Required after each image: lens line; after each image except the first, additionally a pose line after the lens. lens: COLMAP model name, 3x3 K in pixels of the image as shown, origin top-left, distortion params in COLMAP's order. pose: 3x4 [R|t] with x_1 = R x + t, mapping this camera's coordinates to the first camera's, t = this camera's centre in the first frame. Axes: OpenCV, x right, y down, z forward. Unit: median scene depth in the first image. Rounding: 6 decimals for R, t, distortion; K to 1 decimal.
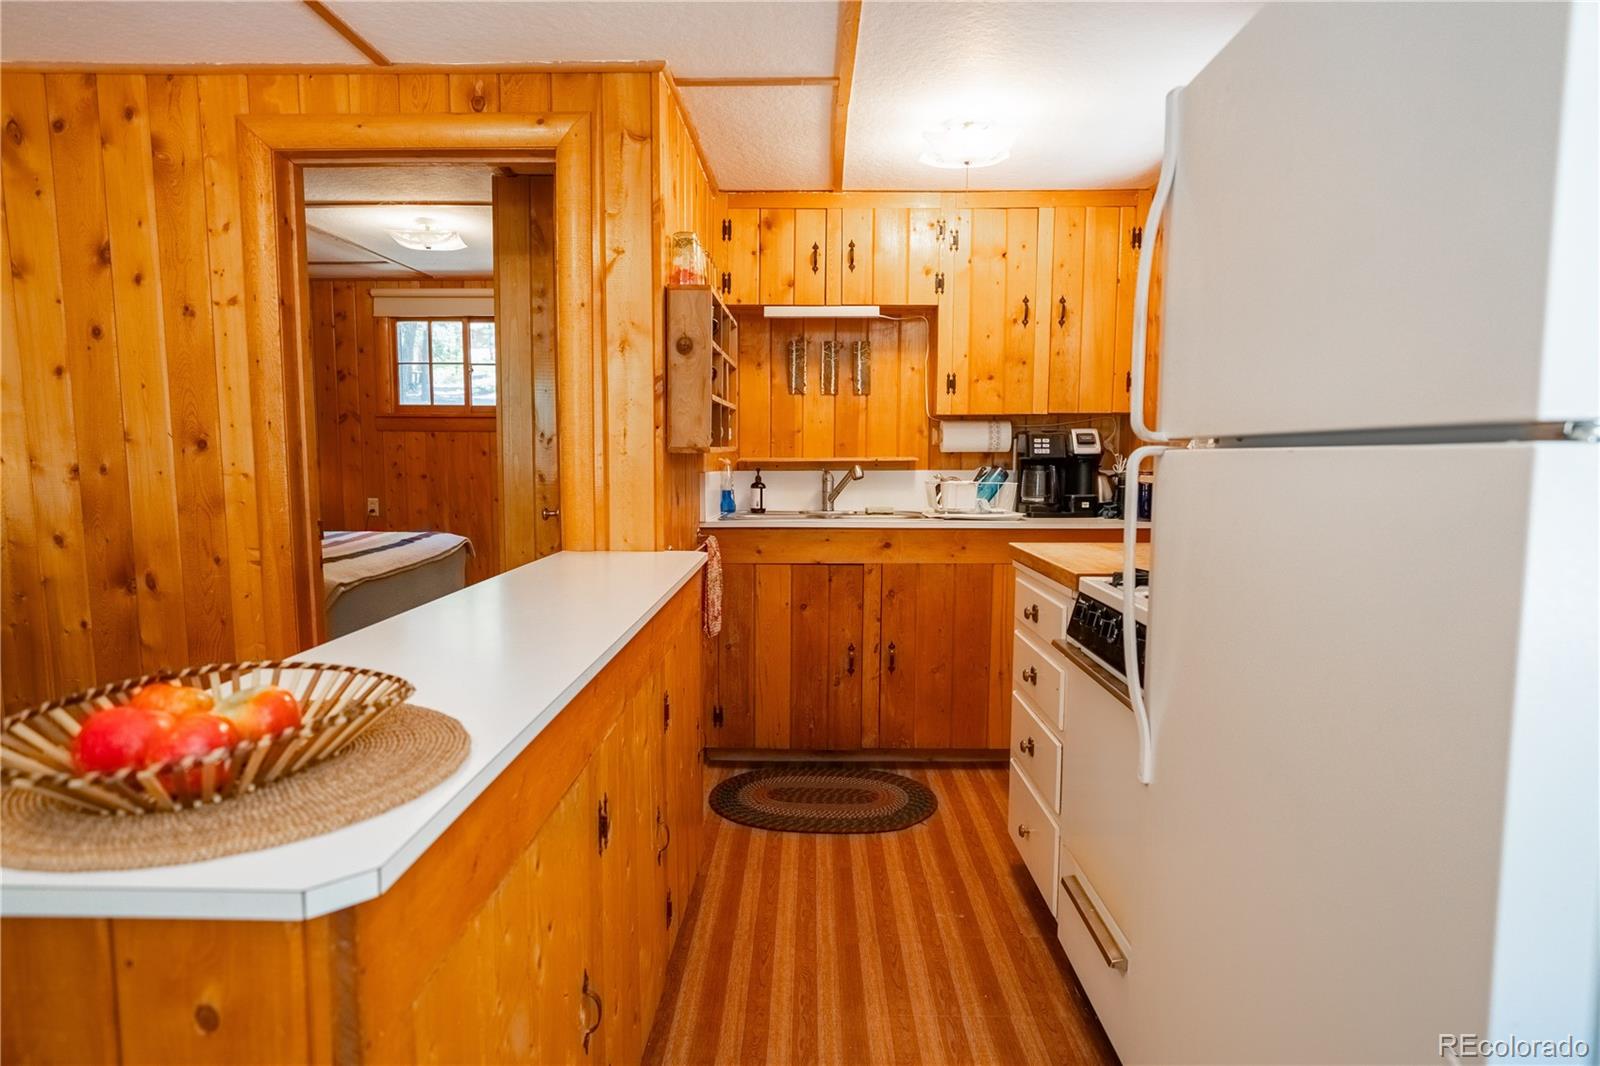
lens RADIAL K [[866.3, 0, 798.3], [0, 866.3, 538.4], [0, 0, 1]] dist [-0.044516, 0.032251]
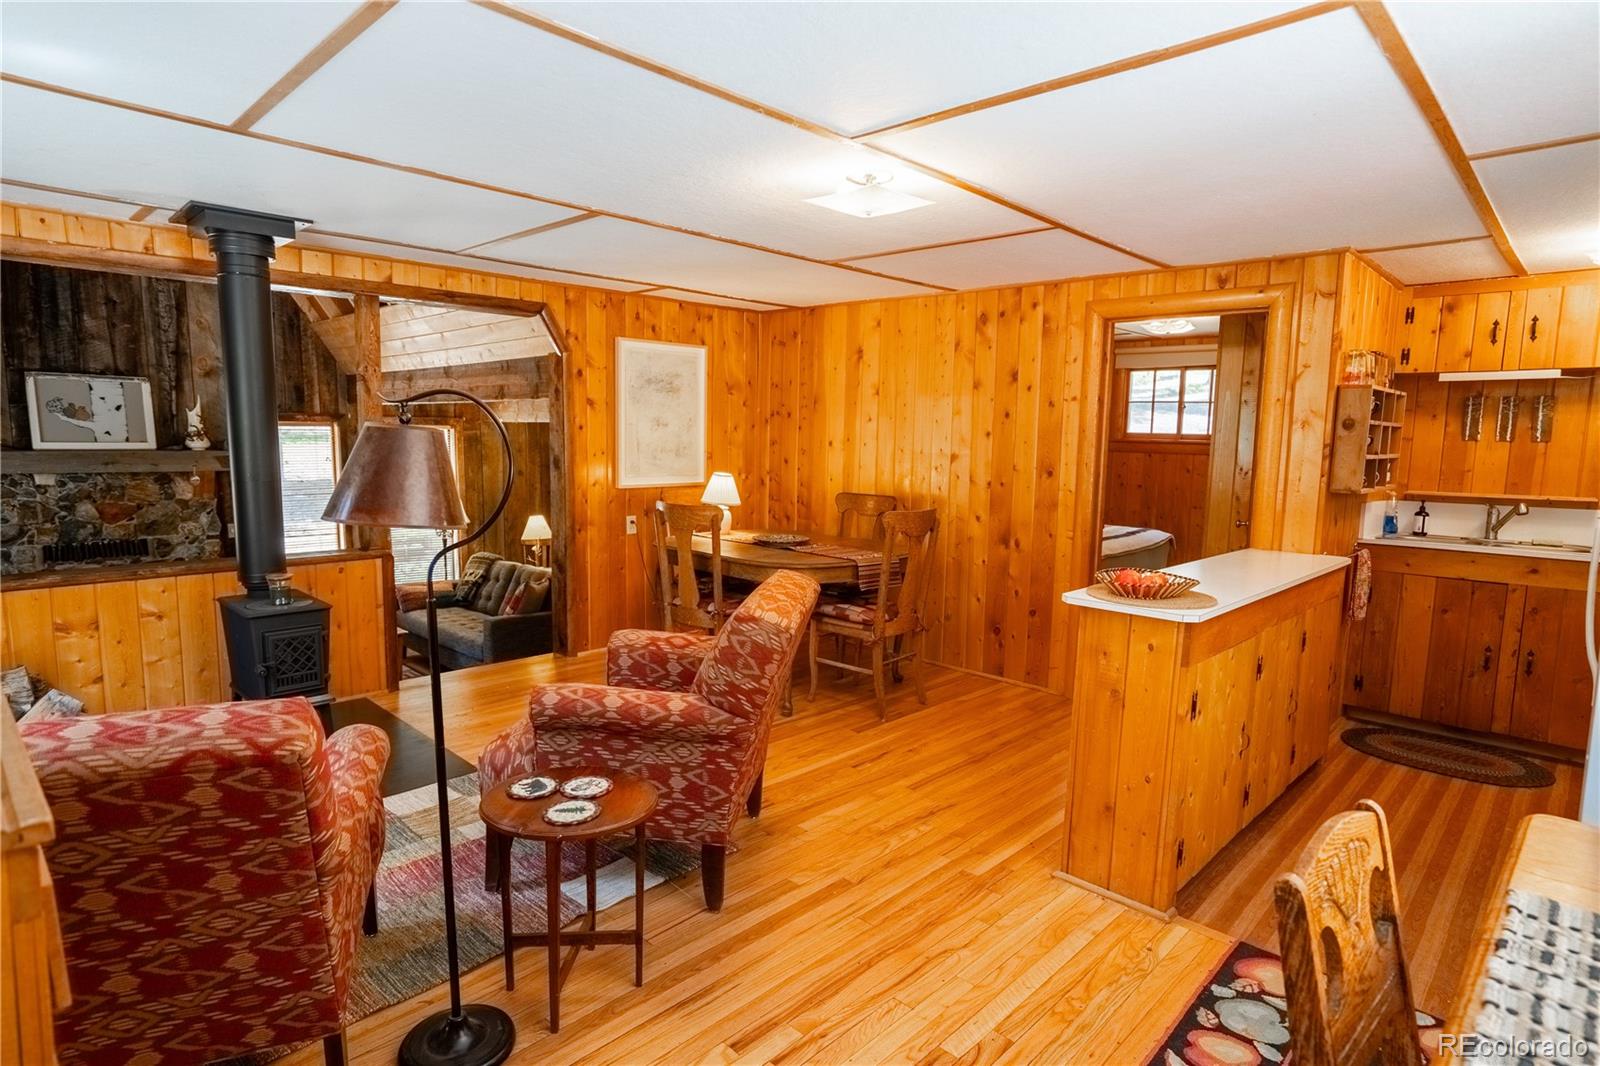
lens RADIAL K [[866.3, 0, 798.3], [0, 866.3, 538.4], [0, 0, 1]] dist [-0.044516, 0.032251]
pose [[0.732136, 0.090265, -0.675151, 0.150377], [-0.086852, 0.995461, 0.038905, 0.005310], [0.675599, 0.030154, 0.736653, -0.595010]]
